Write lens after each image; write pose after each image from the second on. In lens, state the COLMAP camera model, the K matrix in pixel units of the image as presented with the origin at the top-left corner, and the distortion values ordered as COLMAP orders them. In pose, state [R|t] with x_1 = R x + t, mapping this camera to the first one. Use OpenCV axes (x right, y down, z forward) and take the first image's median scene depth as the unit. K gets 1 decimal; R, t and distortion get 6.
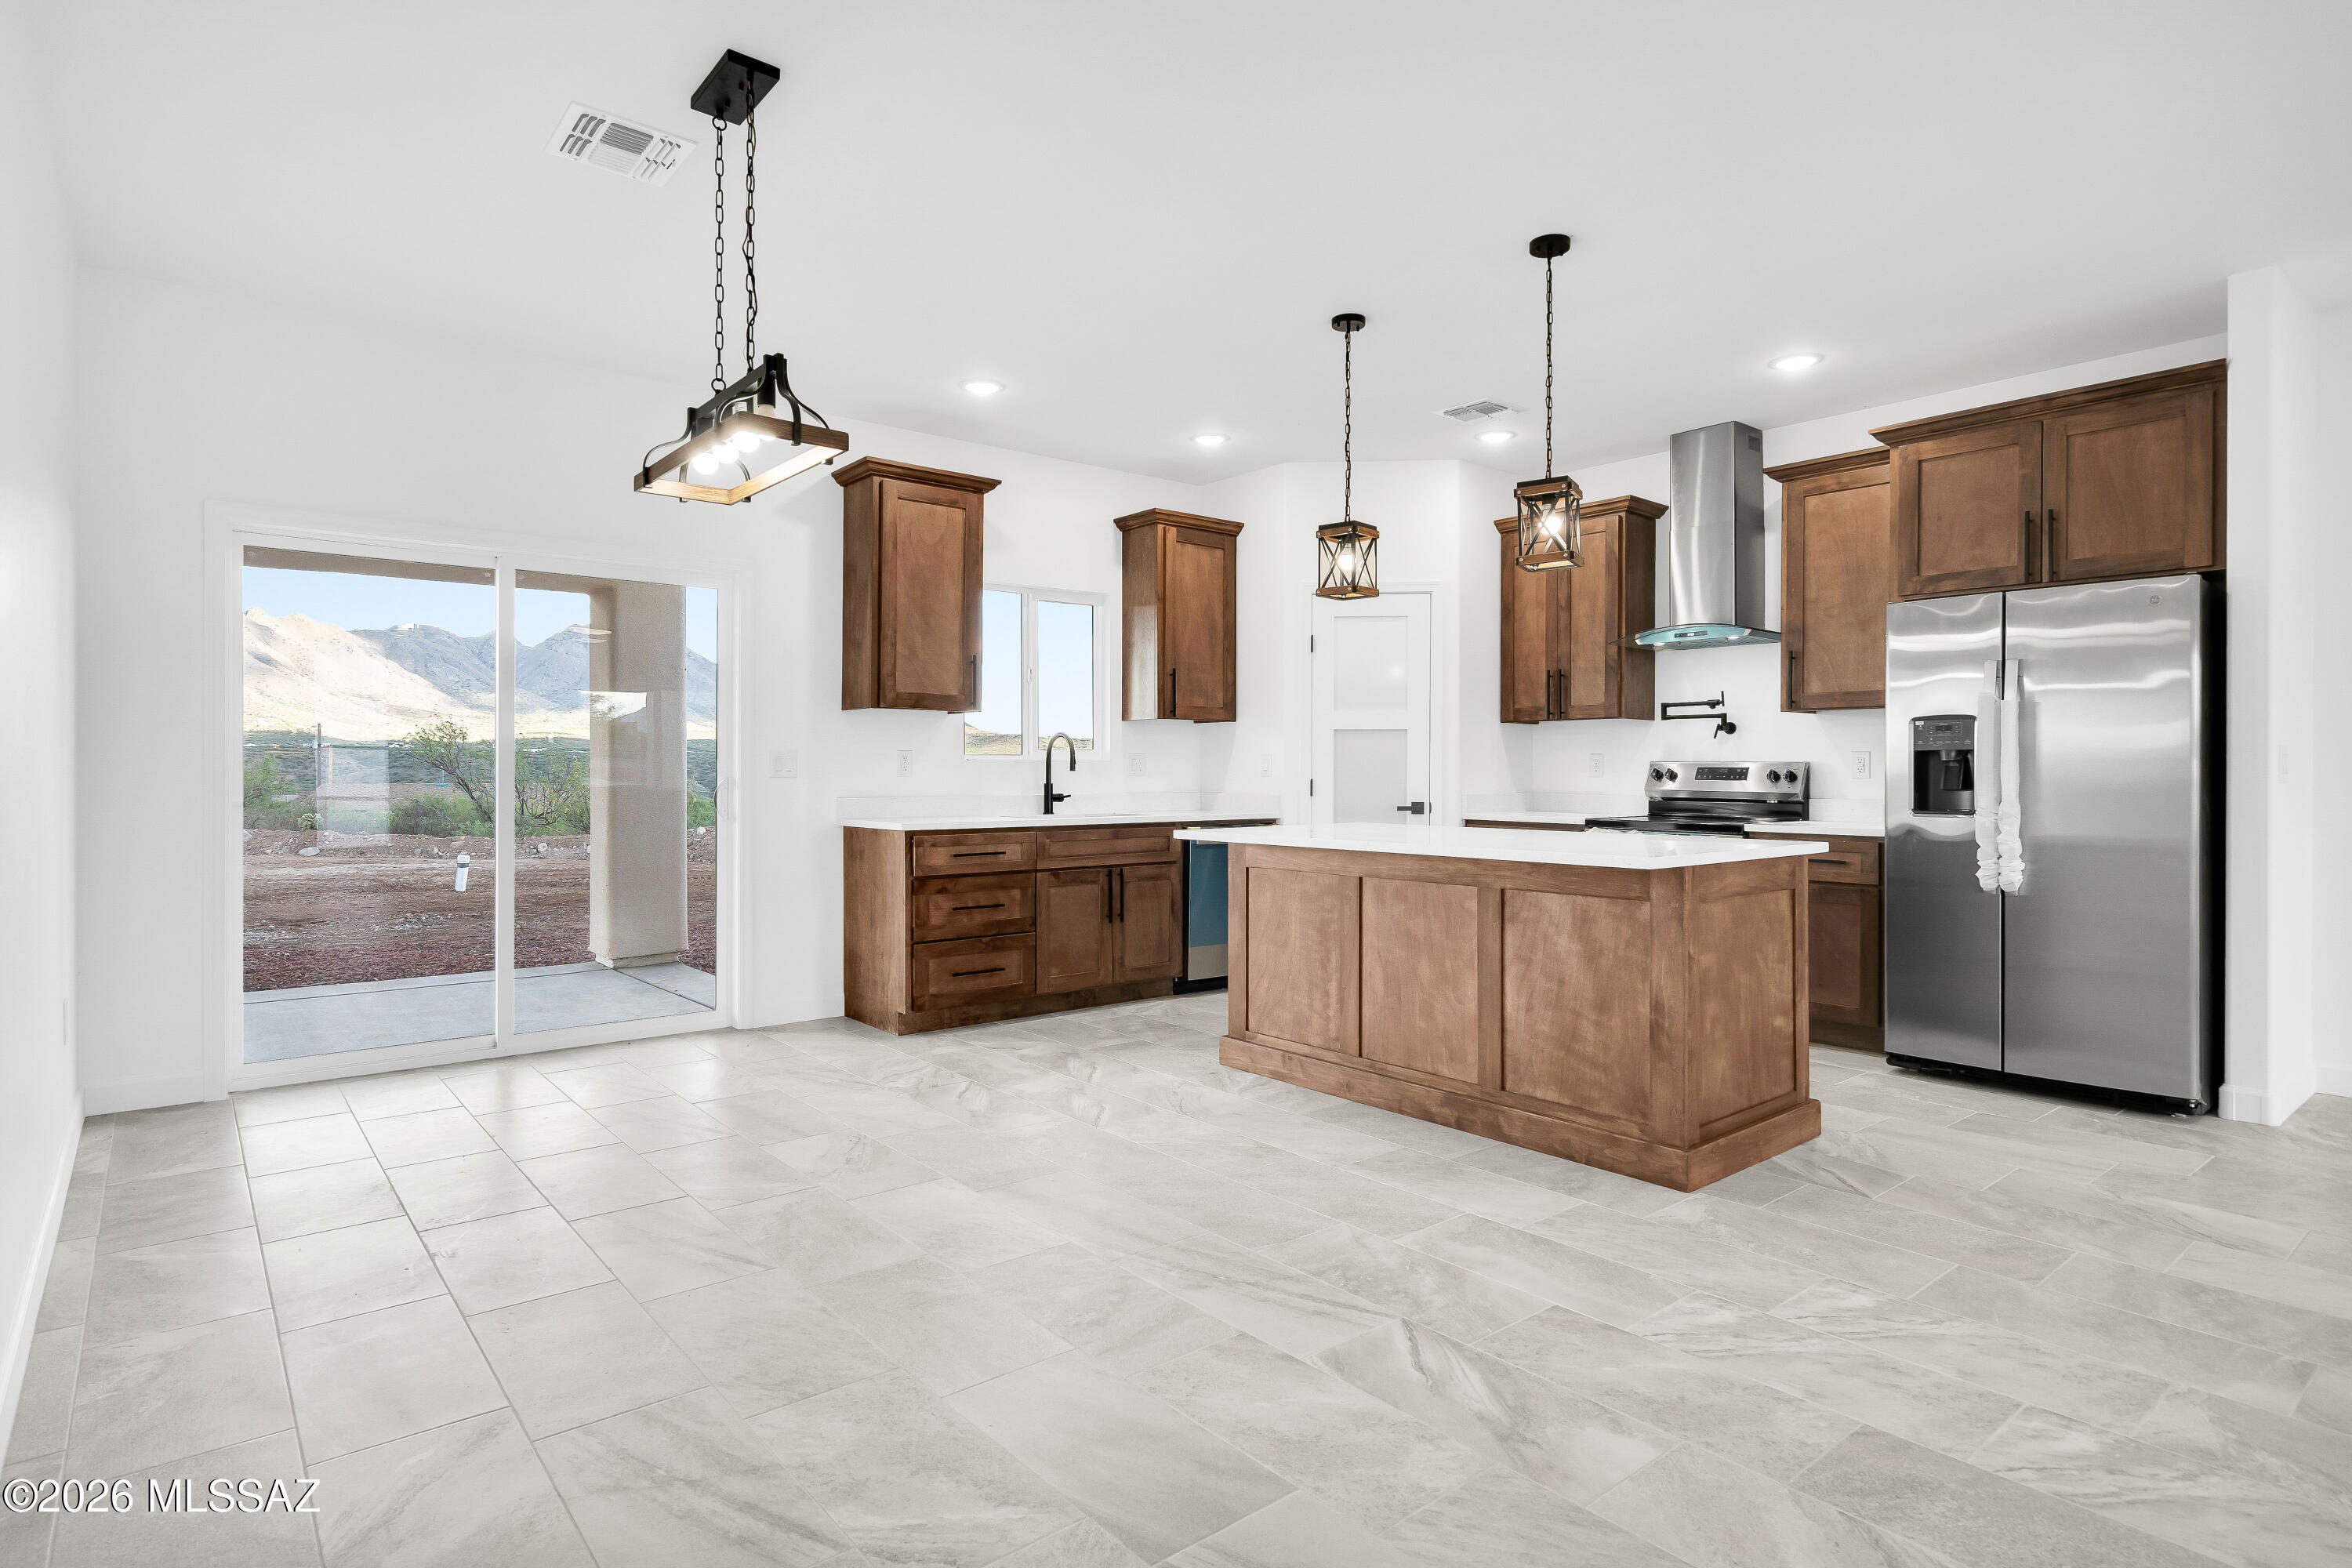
lens RADIAL K [[1211.4, 0, 1163.0], [0, 1211.4, 775.9], [0, 0, 1]] dist [-0.000884, 0.001510]
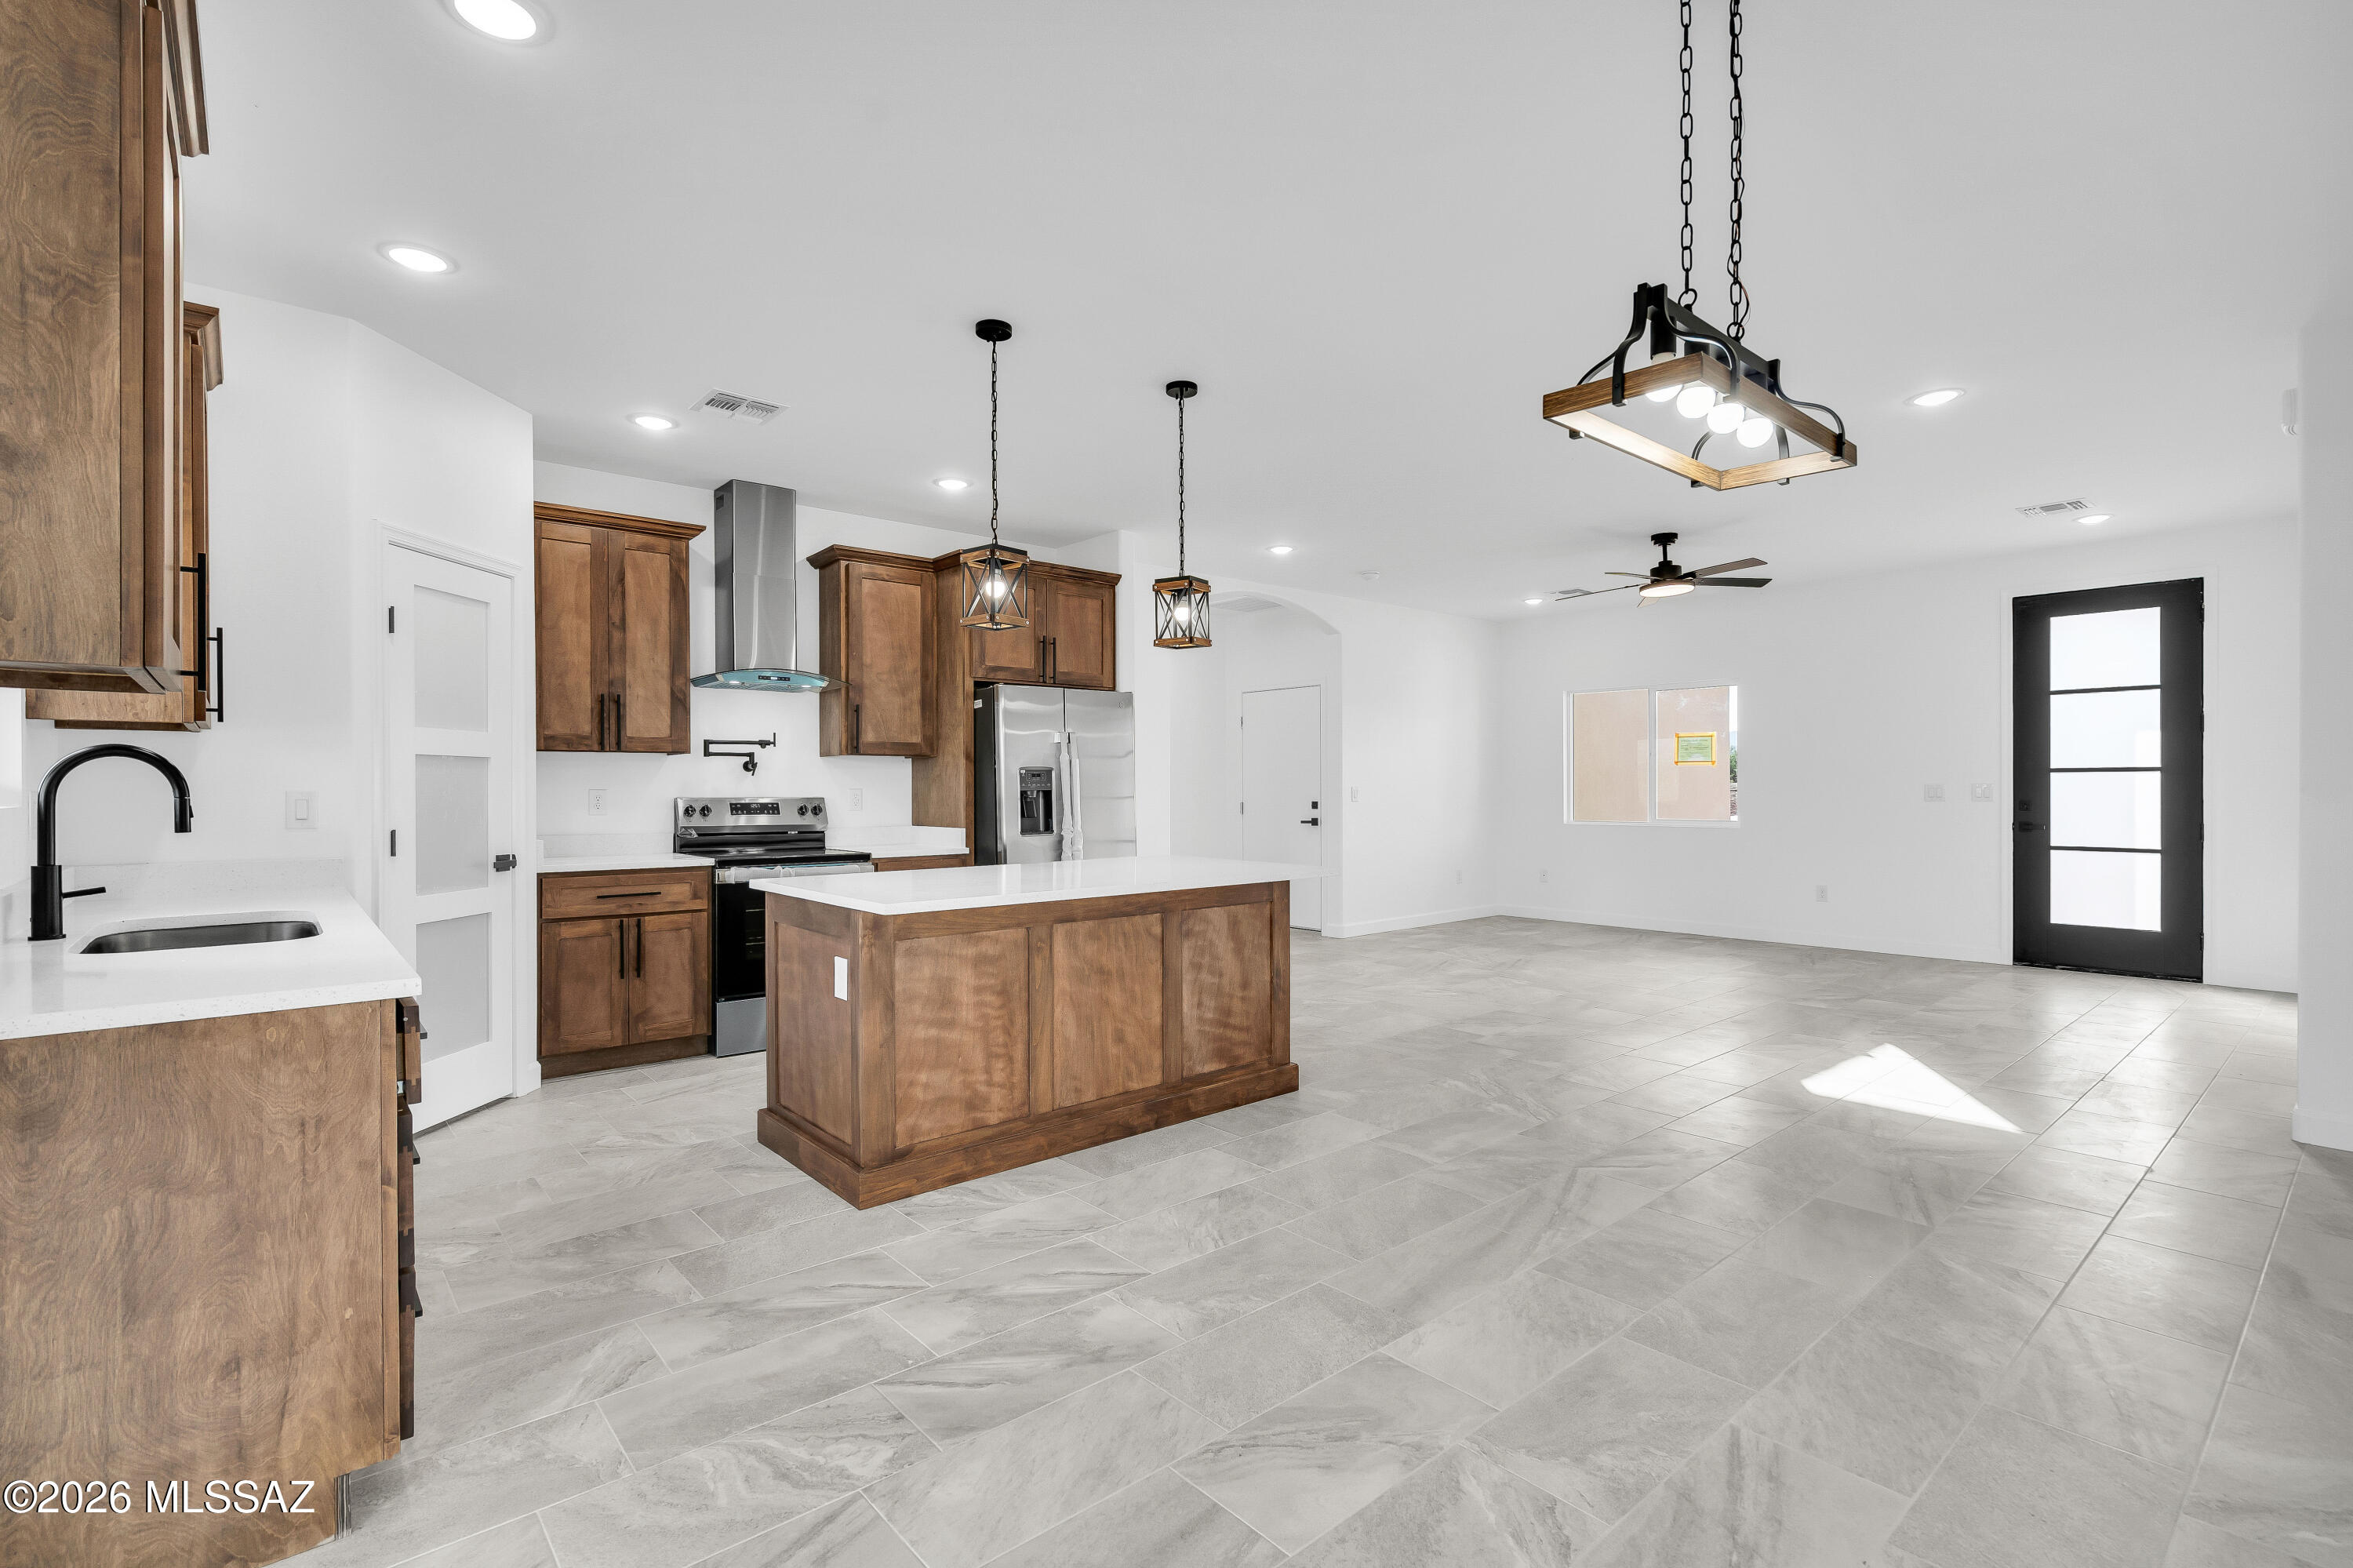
lens RADIAL K [[1079.3, 0, 1155.1], [0, 1079.3, 791.5], [0, 0, 1]] dist [-0.002238, 0.000794]
pose [[-0.015368, -0.004714, 0.999871, -0.552324], [0.007634, 0.999959, 0.004832, -0.021213], [-0.999853, 0.007708, -0.015331, 0.731673]]
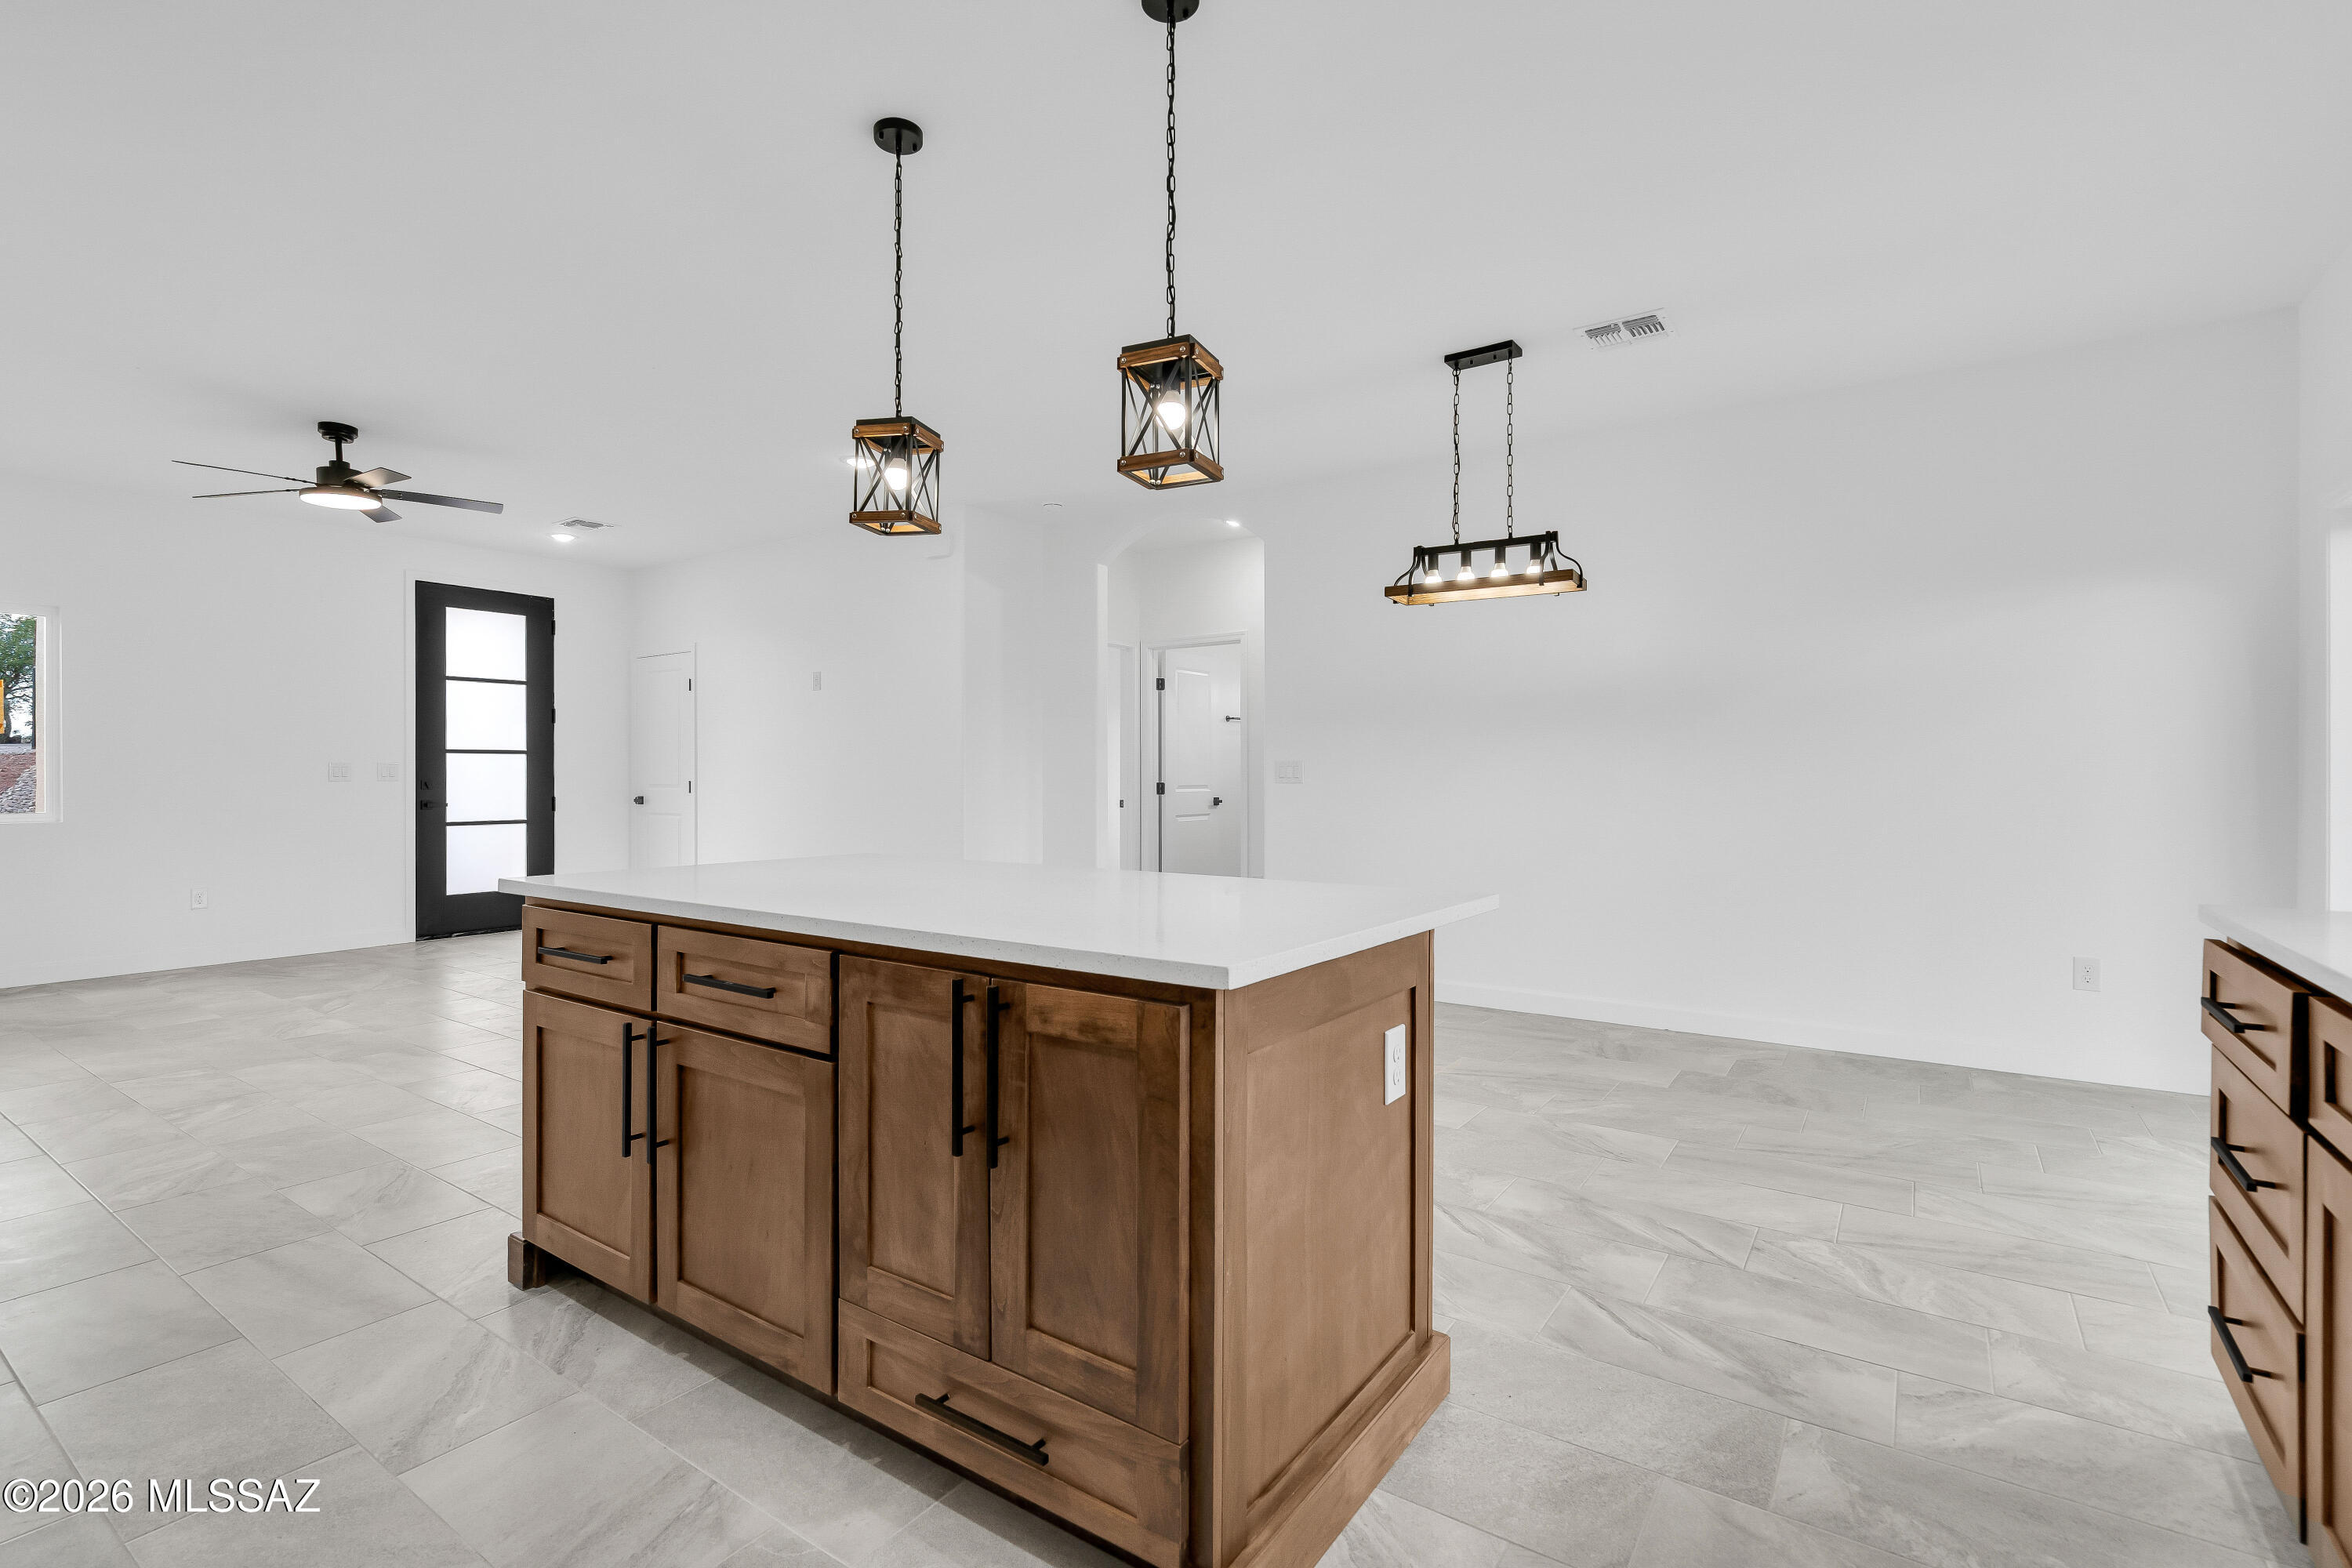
lens RADIAL K [[1087.7, 0, 1160.1], [0, 1087.7, 788.9], [0, 0, 1]] dist [0.000185, 0.000522]
pose [[-0.962946, 0.002198, -0.269687, 0.242533], [-0.002183, 0.999871, 0.015944, -0.007749], [0.269687, 0.015941, -0.962816, 1.224679]]
